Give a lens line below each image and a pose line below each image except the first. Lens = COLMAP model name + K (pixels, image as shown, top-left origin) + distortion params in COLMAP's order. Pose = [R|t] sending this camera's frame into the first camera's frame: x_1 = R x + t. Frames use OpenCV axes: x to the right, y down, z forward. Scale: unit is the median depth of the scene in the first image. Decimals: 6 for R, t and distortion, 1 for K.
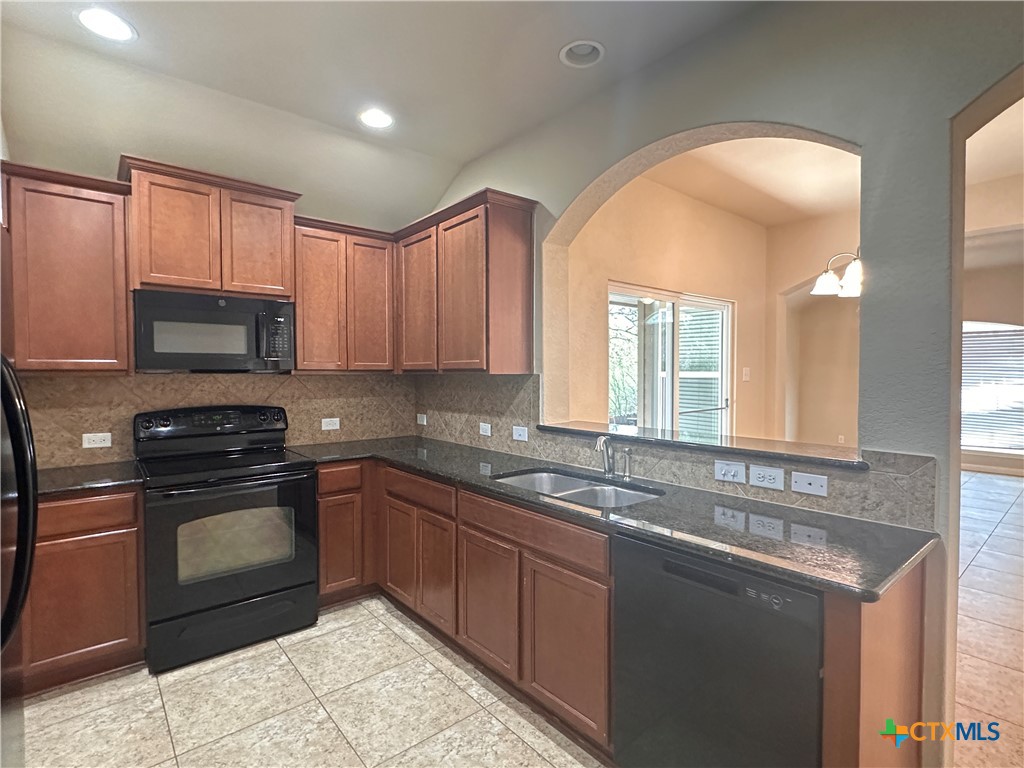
lens RADIAL K [[505.0, 0, 510.2], [0, 505.0, 387.1], [0, 0, 1]] dist [-0.002073, -0.000268]
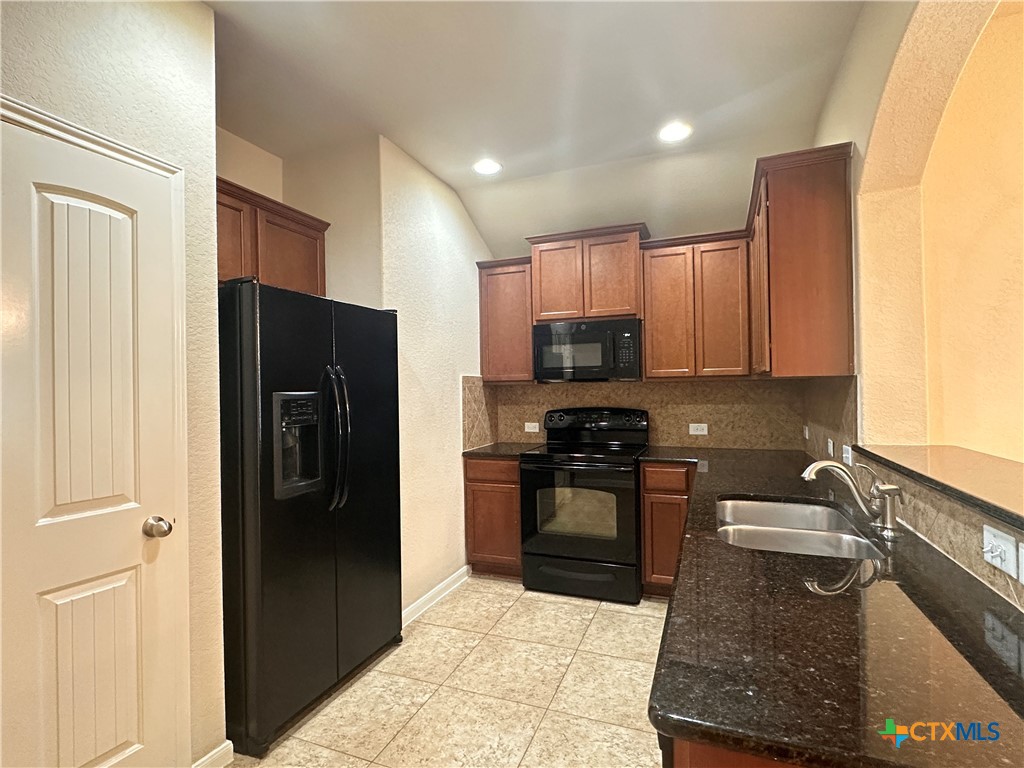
lens RADIAL K [[505.0, 0, 510.2], [0, 505.0, 387.1], [0, 0, 1]] dist [-0.002073, -0.000268]
pose [[0.477008, -0.007378, -0.878868, 0.483424], [-0.009899, 0.999856, -0.013766, 0.006778], [0.878843, 0.015267, 0.476867, 0.221695]]
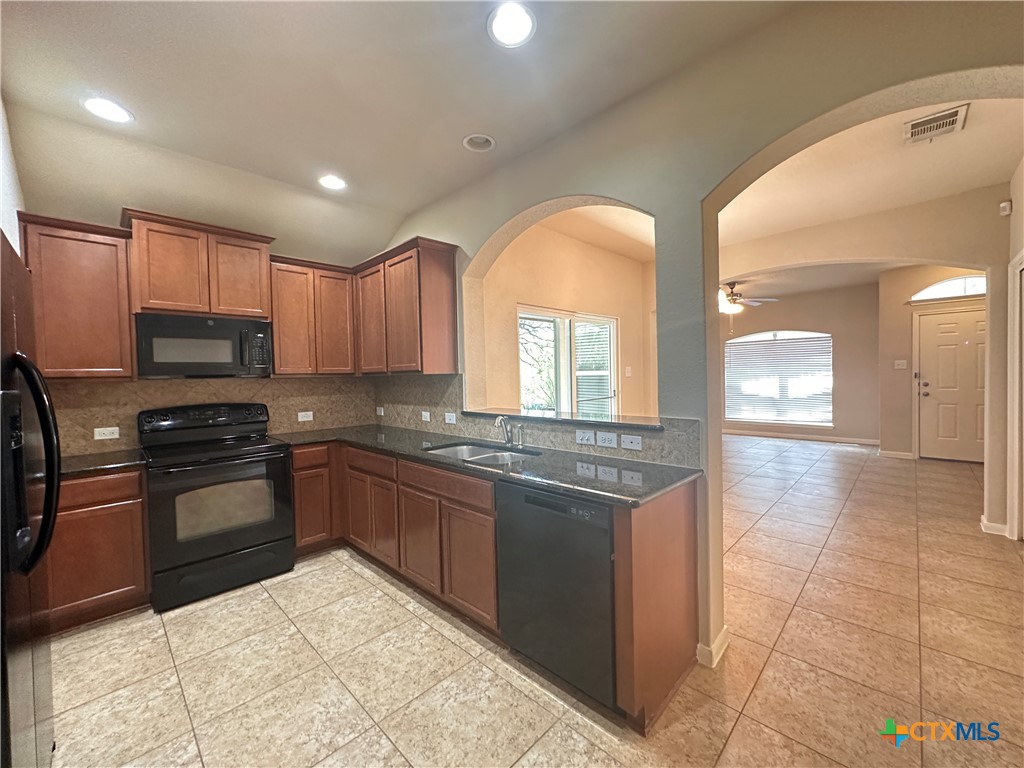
lens RADIAL K [[407.9, 0, 510.3], [0, 407.9, 385.6], [0, 0, 1]] dist [-0.001599, 0.000073]
pose [[0.995360, -0.023041, 0.093423, 0.087275], [0.023517, 0.999715, -0.003996, 0.014523], [-0.093304, 0.006175, 0.995618, -0.102132]]
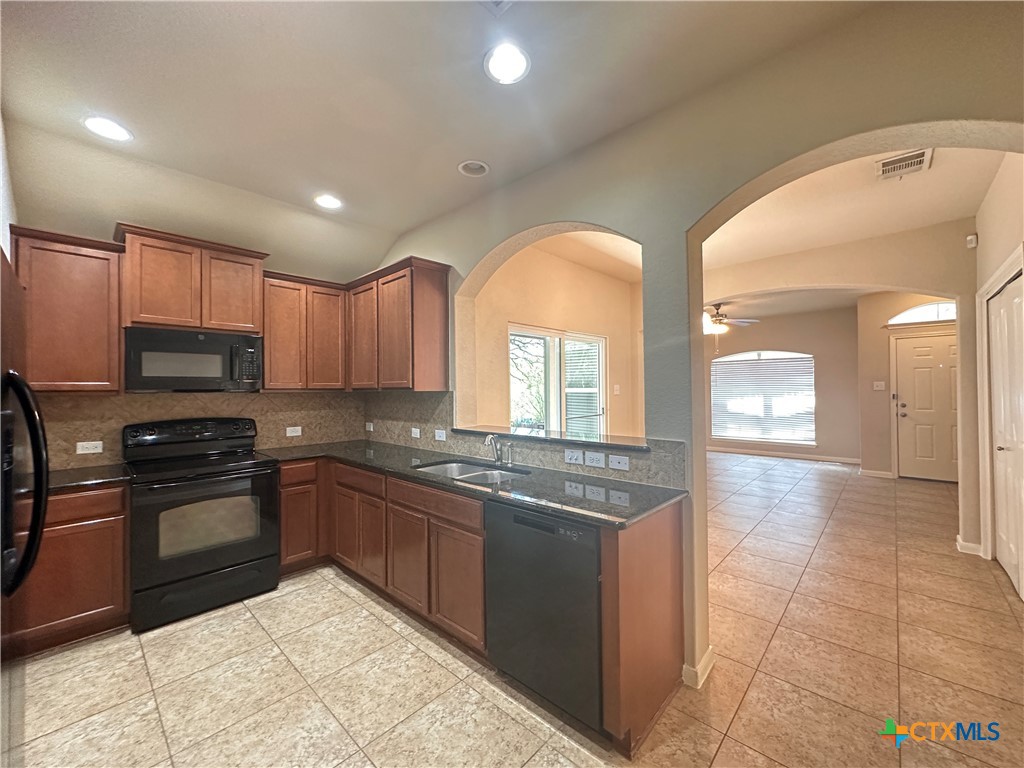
lens RADIAL K [[407.9, 0, 510.3], [0, 407.9, 385.6], [0, 0, 1]] dist [-0.001599, 0.000073]
pose [[0.992856, -0.006684, 0.119135, 0.084297], [0.011189, 0.999246, -0.037179, 0.002476], [-0.118797, 0.038246, 0.992182, -0.116034]]
